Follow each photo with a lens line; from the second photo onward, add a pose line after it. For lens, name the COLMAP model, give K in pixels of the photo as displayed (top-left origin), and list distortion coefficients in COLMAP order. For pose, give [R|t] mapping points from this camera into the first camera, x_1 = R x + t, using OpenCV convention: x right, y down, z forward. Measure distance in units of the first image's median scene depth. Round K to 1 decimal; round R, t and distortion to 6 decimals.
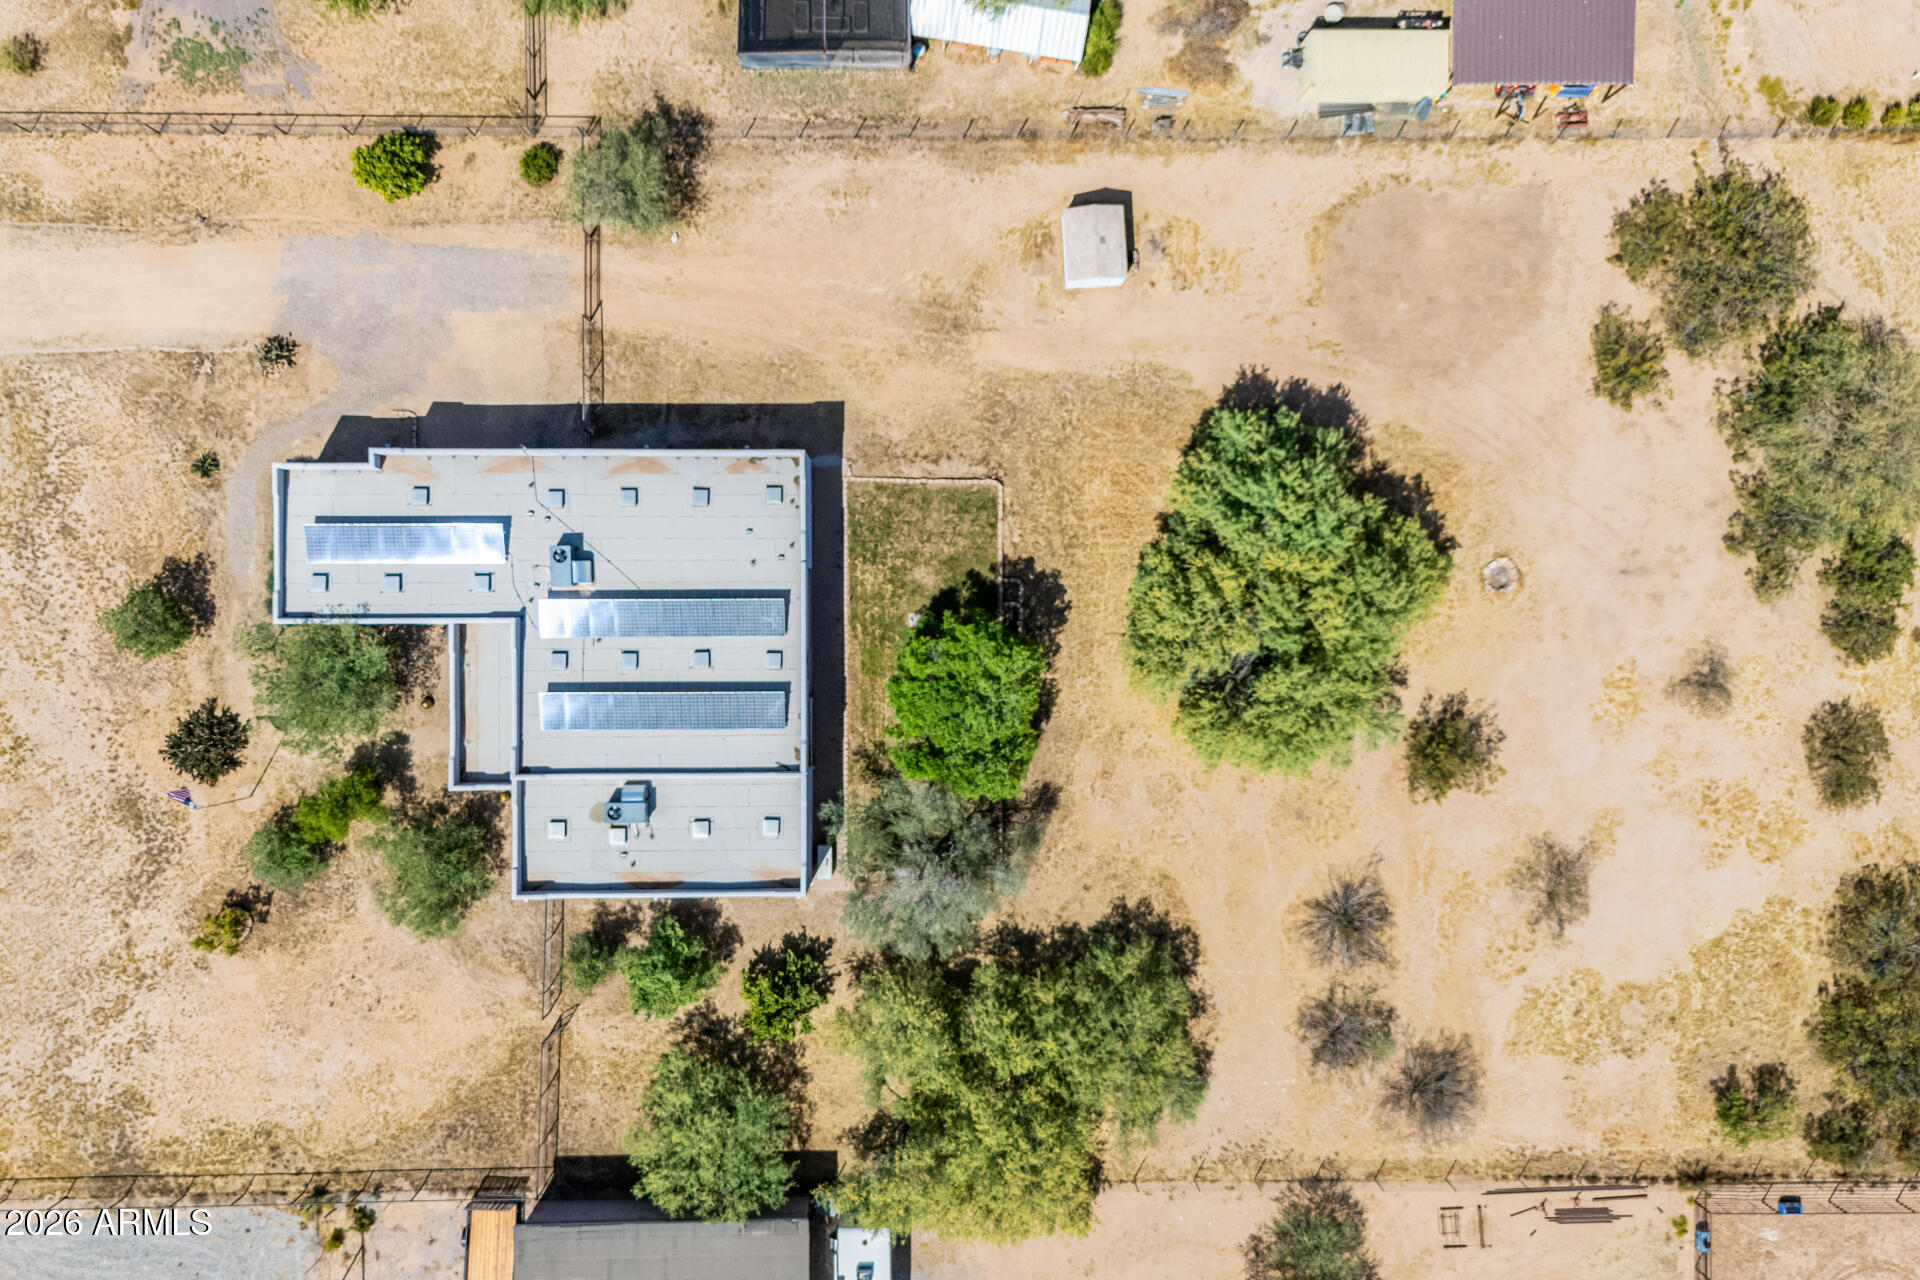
lens RADIAL K [[1723.4, 0, 982.0], [0, 1723.4, 641.5], [0, 0, 1]] dist [0.103089, -0.183408]
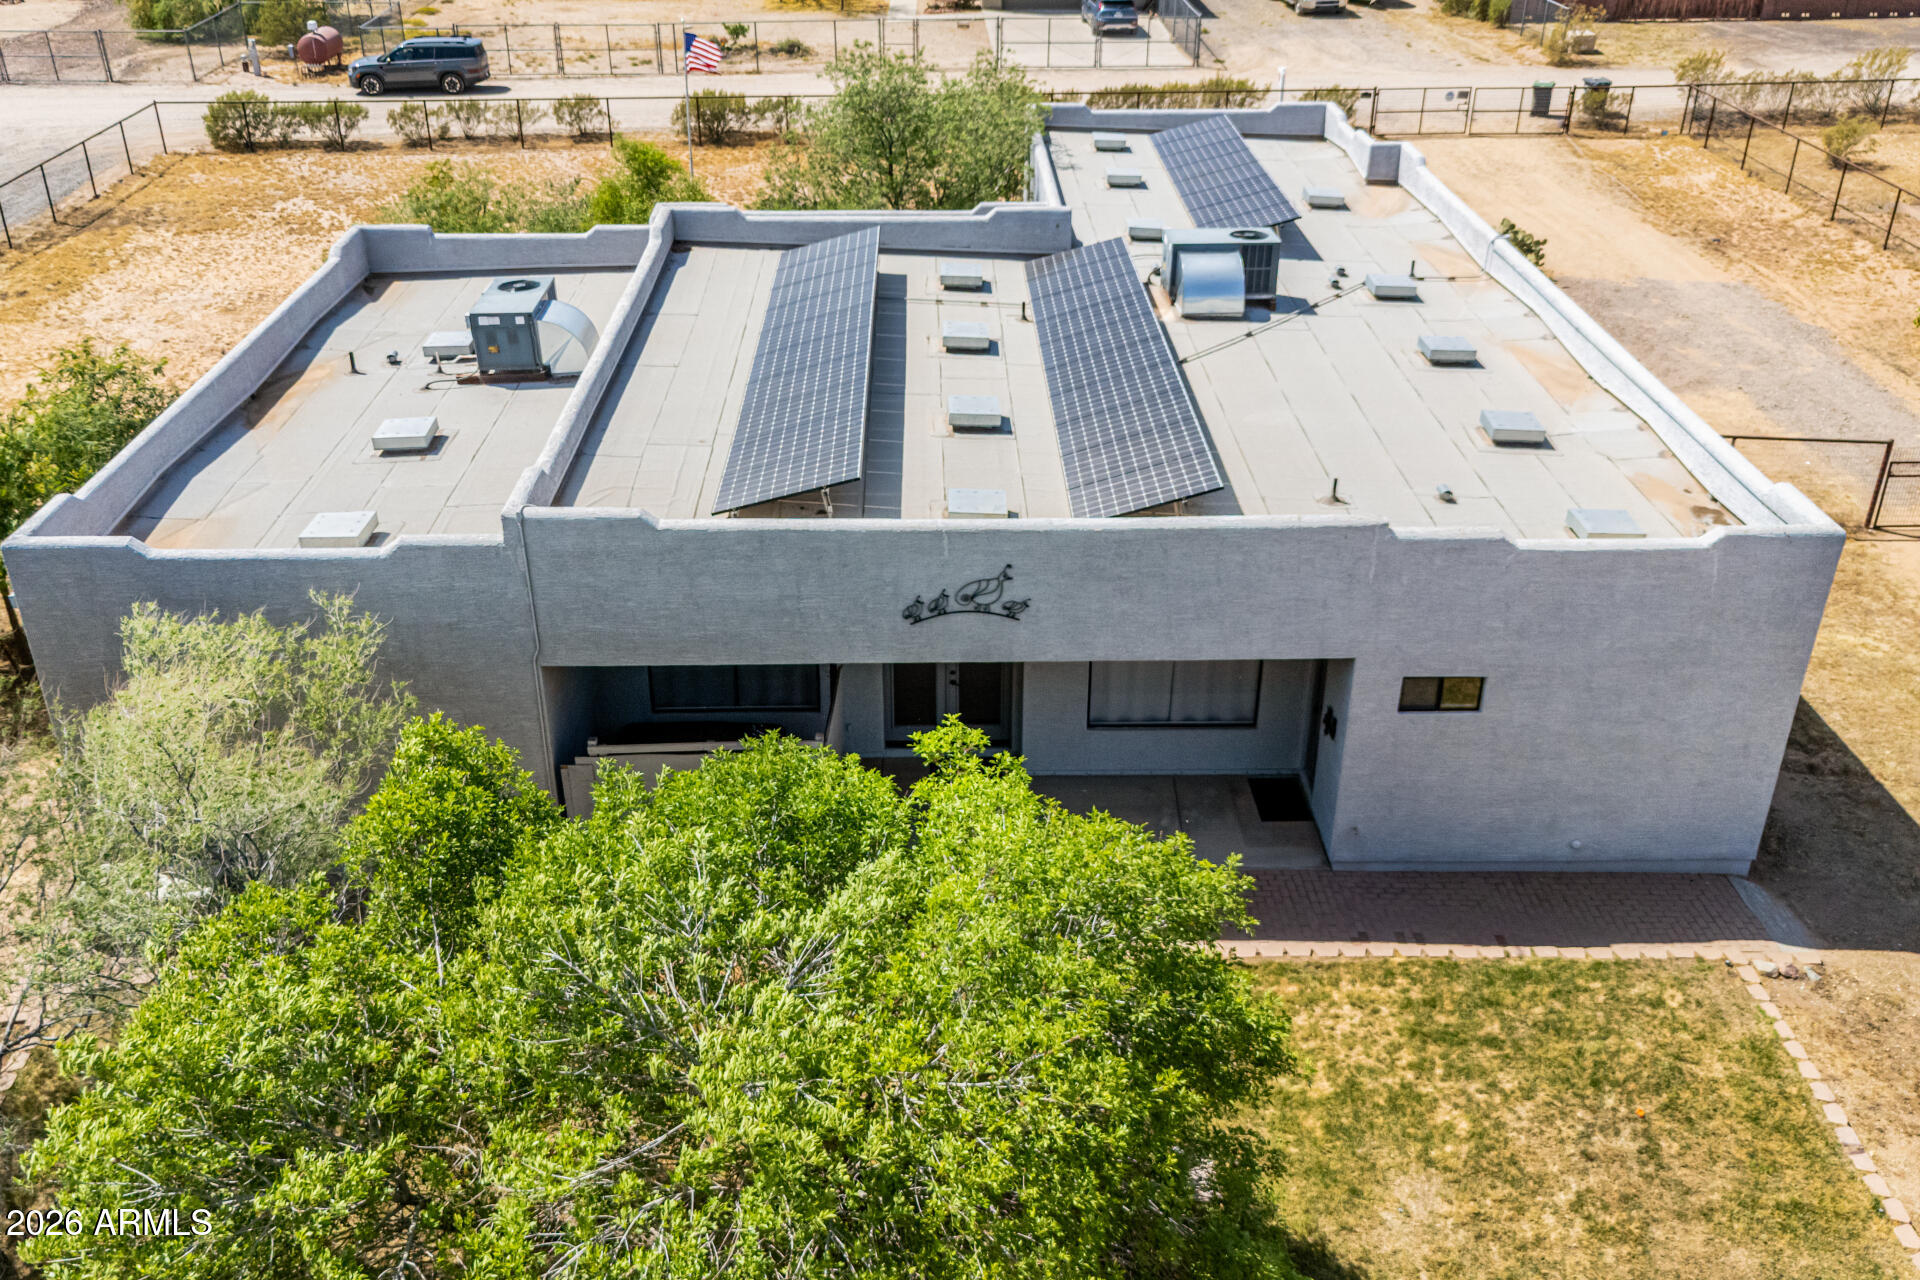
lens RADIAL K [[1694.5, 0, 960.0], [0, 1694.5, 640.0], [0, 0, 1]] dist [0.092489, -0.125487]
pose [[0.021220, 0.461410, -0.886933, 0.111253], [-0.999654, -0.003984, -0.025990, 0.020037], [-0.015526, 0.887178, 0.461166, 0.854970]]
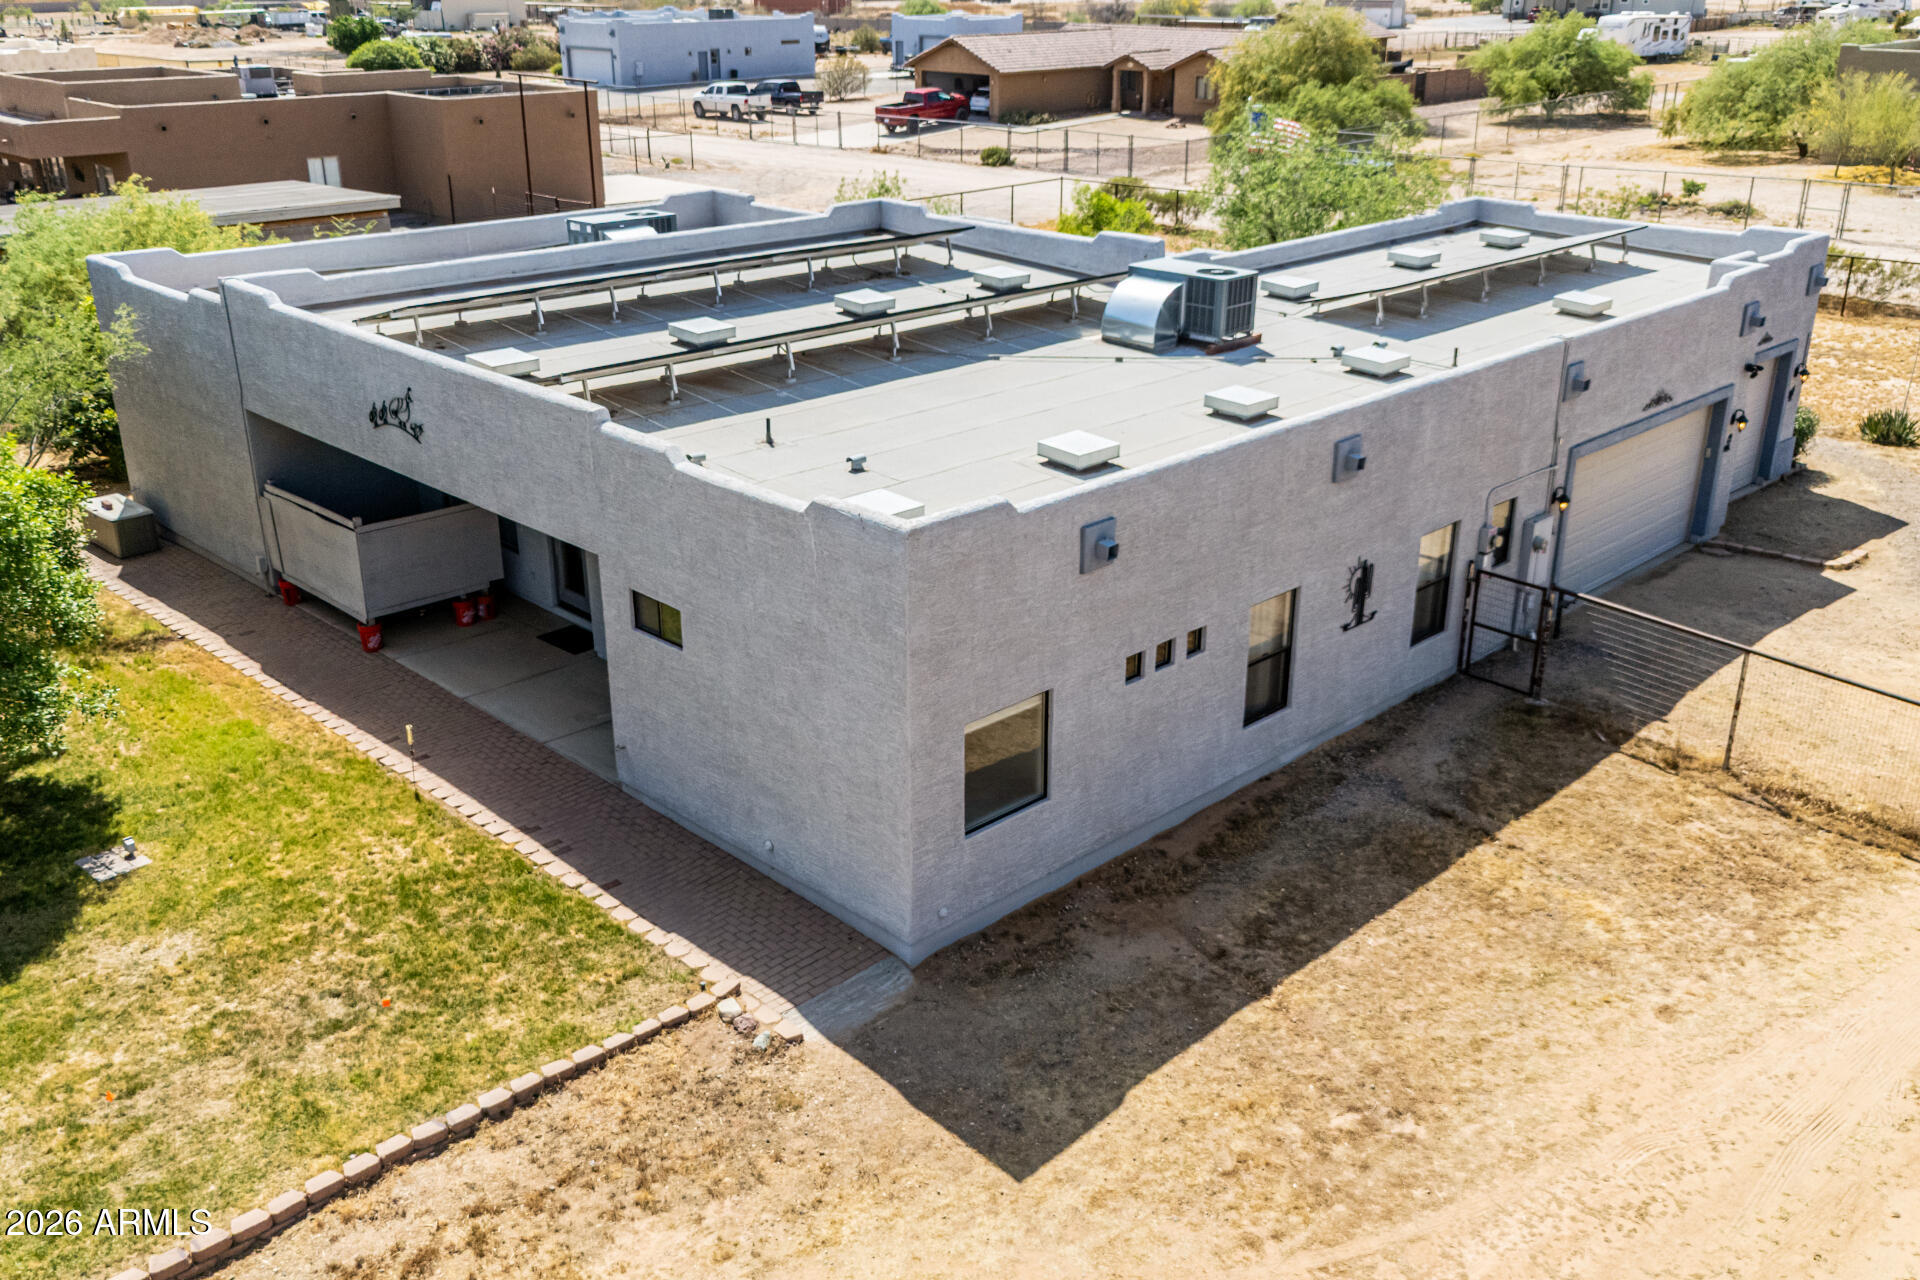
lens RADIAL K [[1694.5, 0, 960.0], [0, 1694.5, 640.0], [0, 0, 1]] dist [0.092489, -0.125487]
pose [[-0.714094, 0.245553, -0.655571, 0.024968], [-0.699697, -0.280090, 0.657248, -0.236855], [-0.022230, 0.928037, 0.371823, 0.887737]]
